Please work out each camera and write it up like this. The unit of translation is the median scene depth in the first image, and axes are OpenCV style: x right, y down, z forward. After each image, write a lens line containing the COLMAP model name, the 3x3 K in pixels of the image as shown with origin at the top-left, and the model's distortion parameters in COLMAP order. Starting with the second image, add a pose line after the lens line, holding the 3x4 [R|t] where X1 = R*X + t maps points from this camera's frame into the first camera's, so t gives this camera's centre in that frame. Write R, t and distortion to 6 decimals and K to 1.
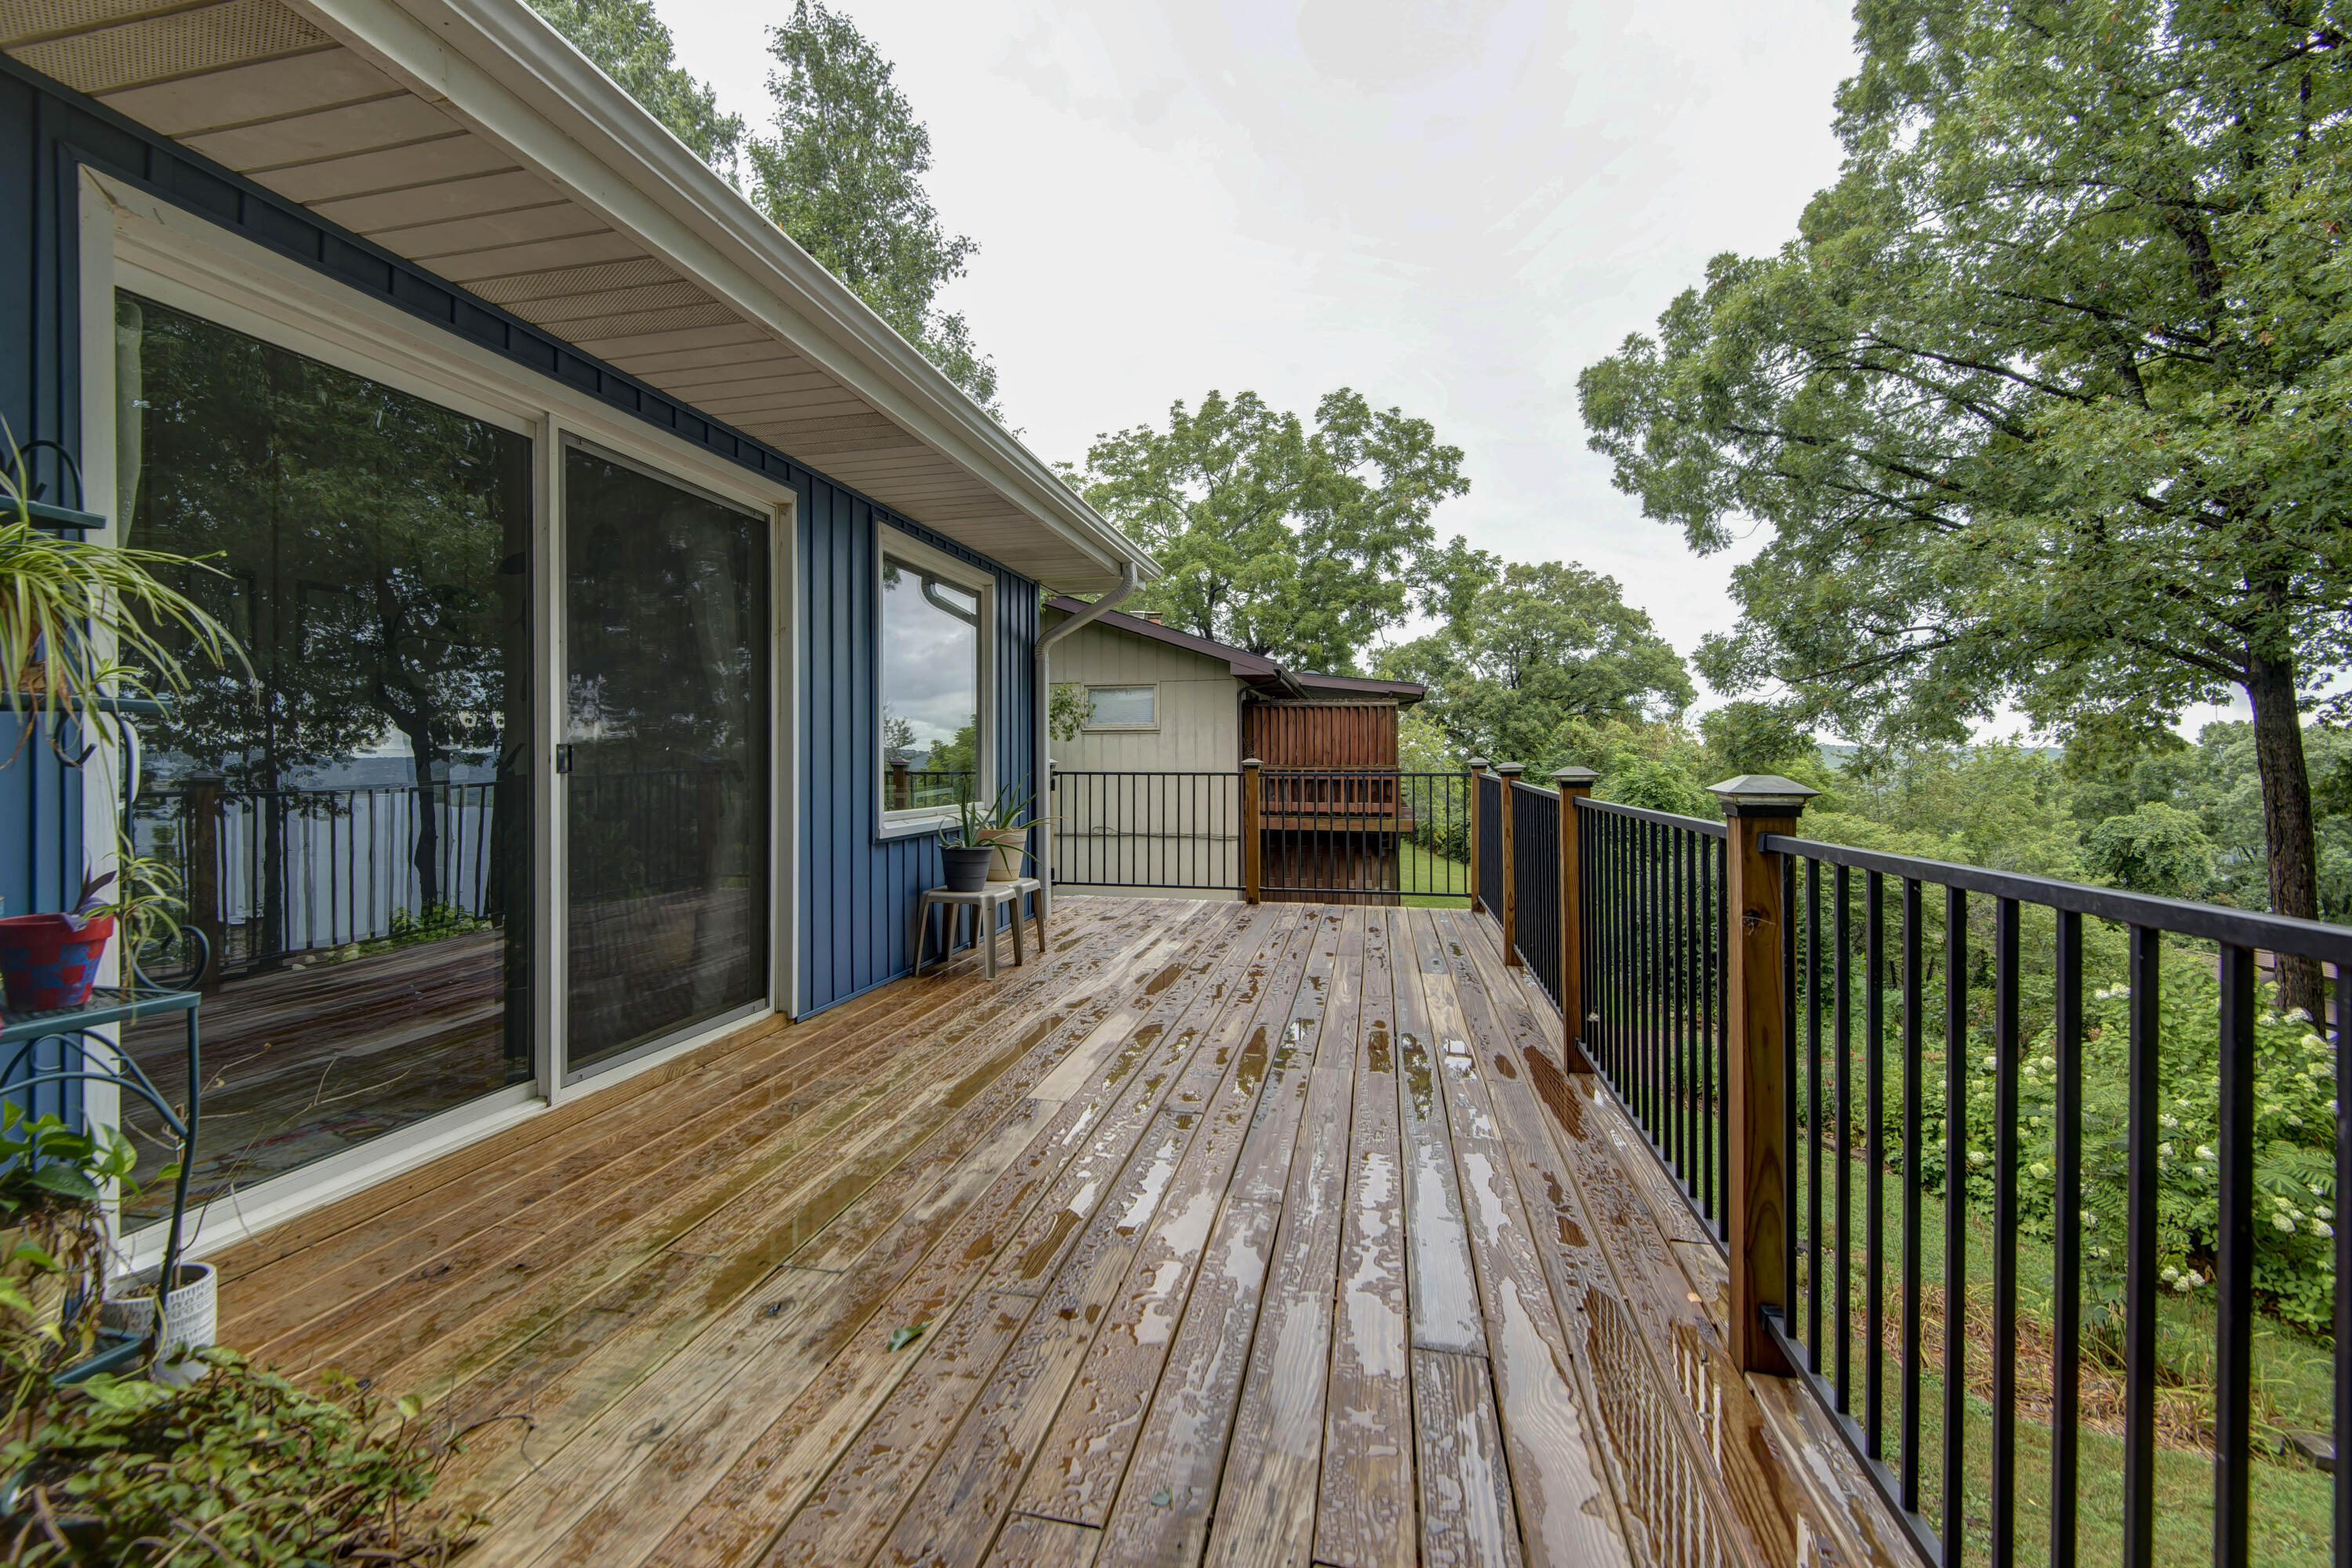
lens RADIAL K [[1088.8, 0, 1158.9], [0, 1088.8, 774.7], [0, 0, 1]] dist [0.000669, 0.000043]
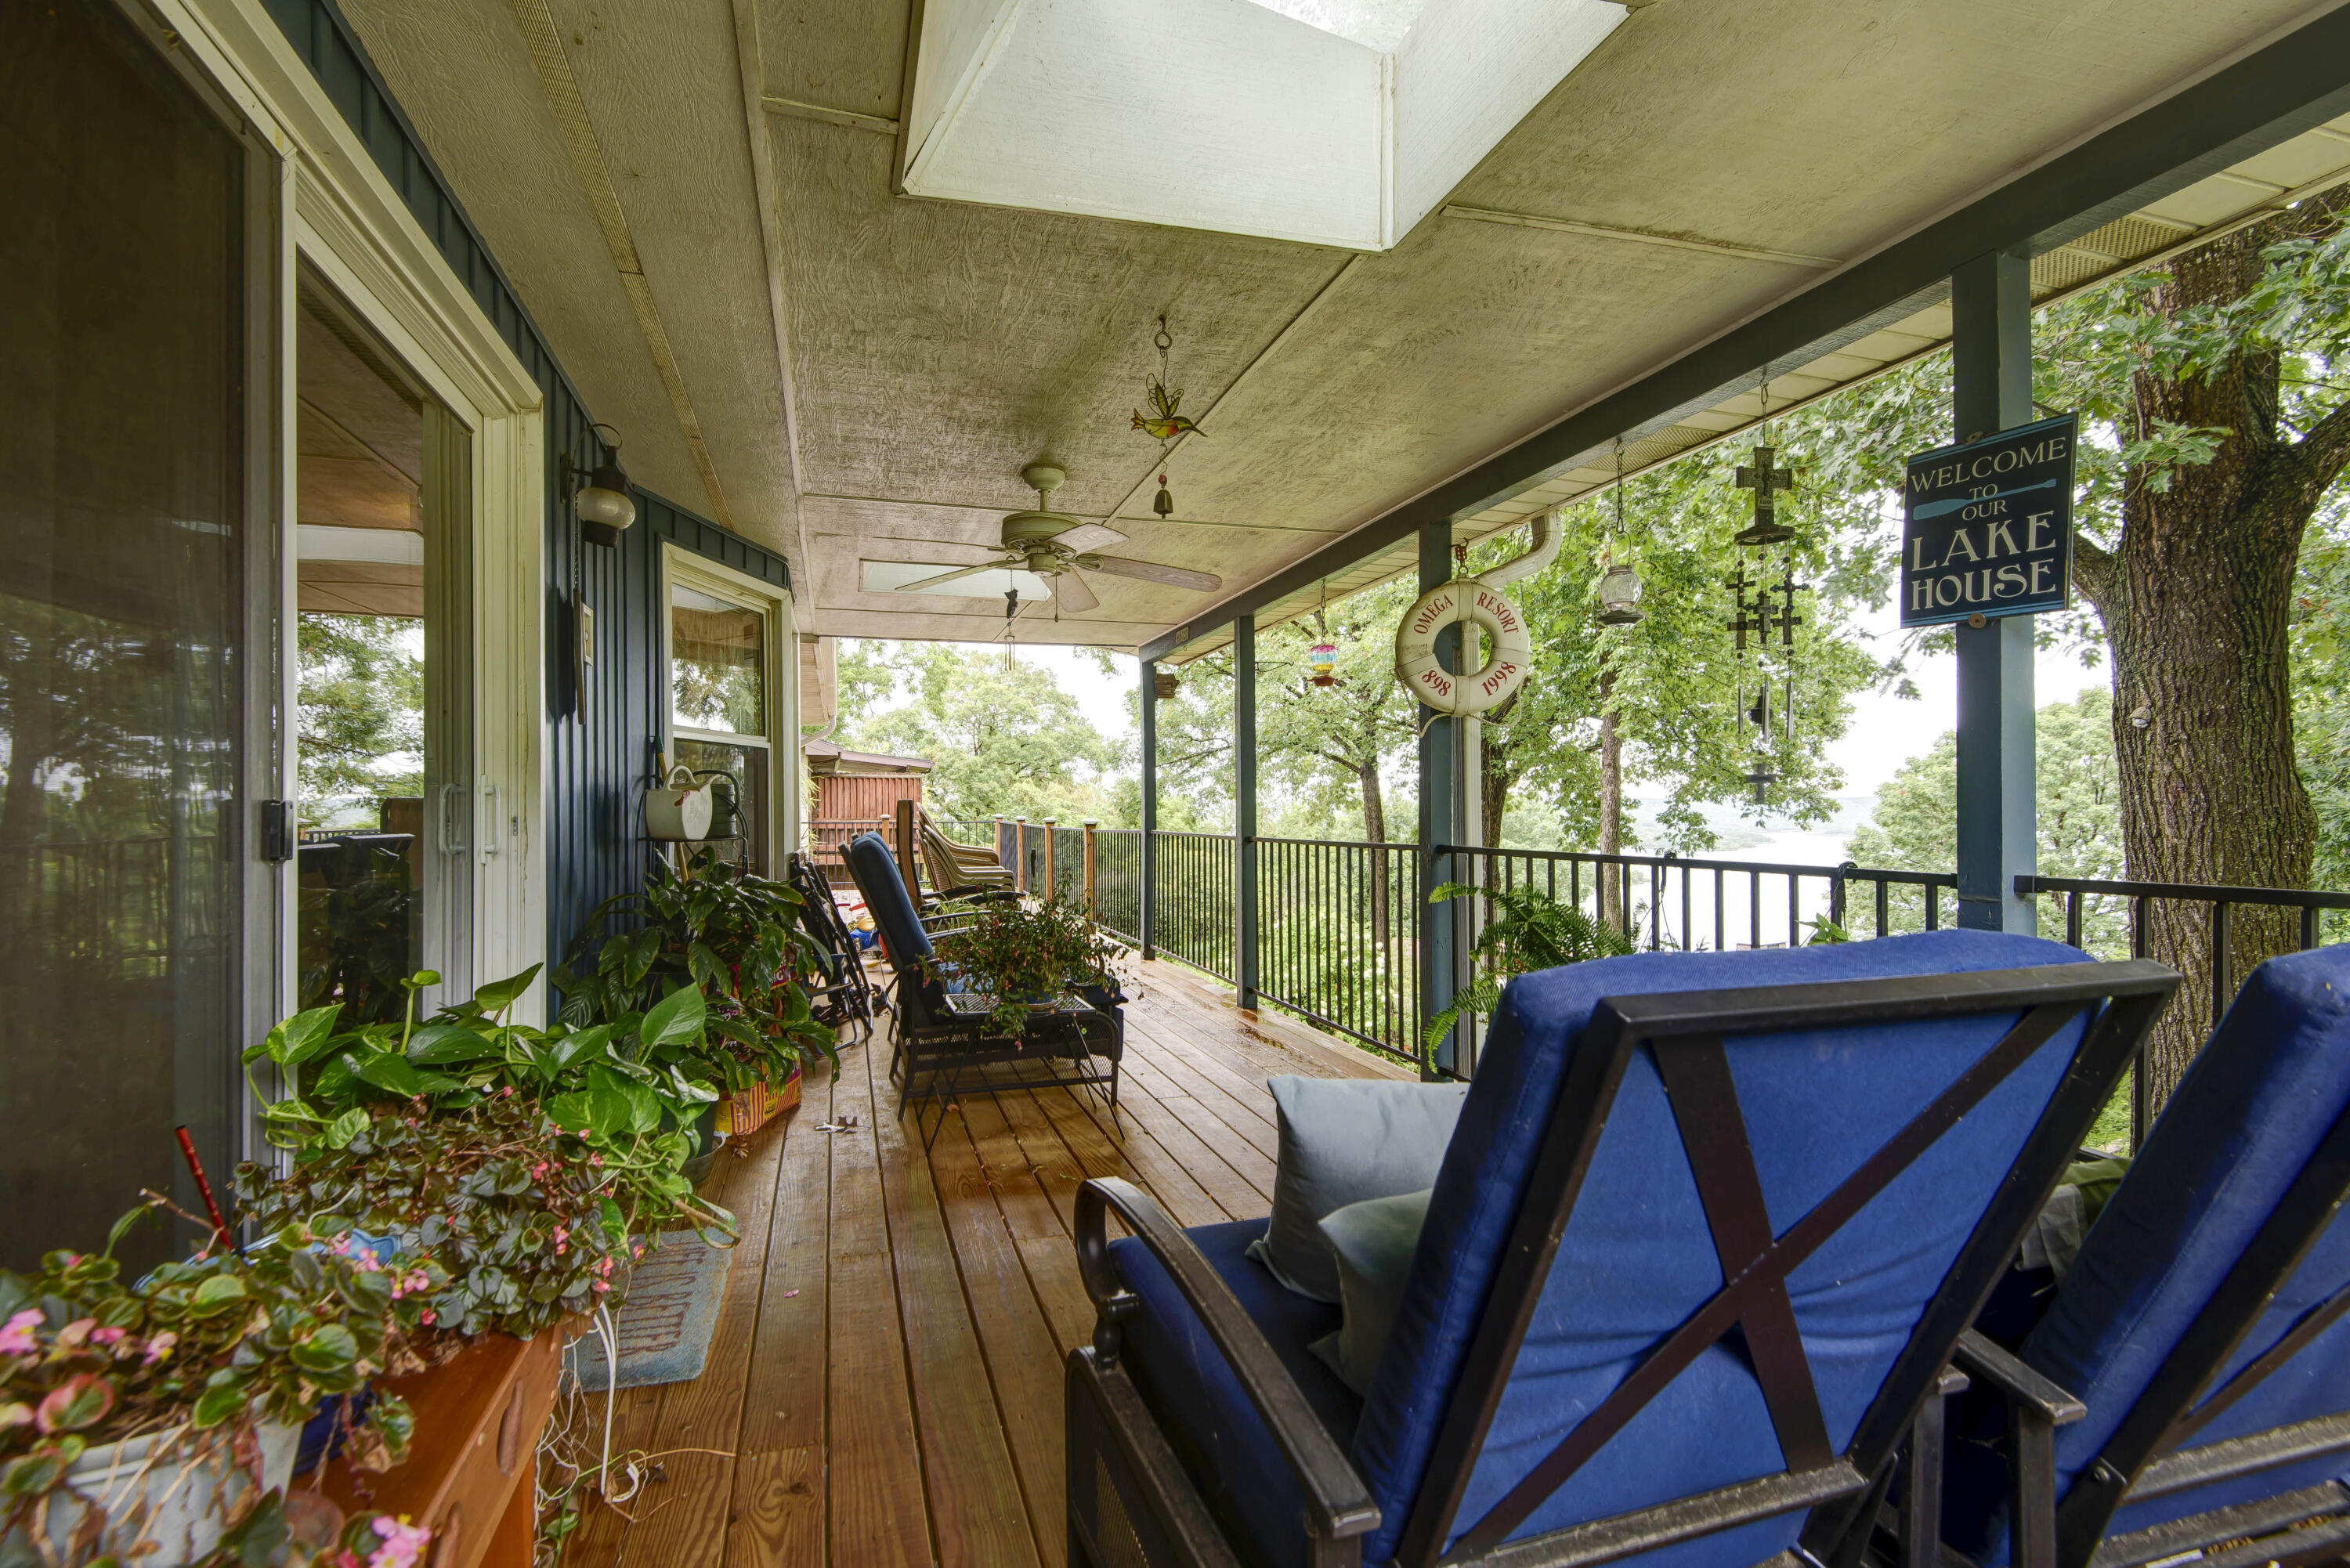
lens RADIAL K [[1087.8, 0, 1170.5], [0, 1087.8, 799.6], [0, 0, 1]] dist [0.000669, 0.000043]
pose [[0.874372, 0.005489, 0.485226, -0.077707], [0.007211, 0.999679, -0.024304, 0.001973], [-0.485203, 0.024749, 0.874051, -0.174372]]
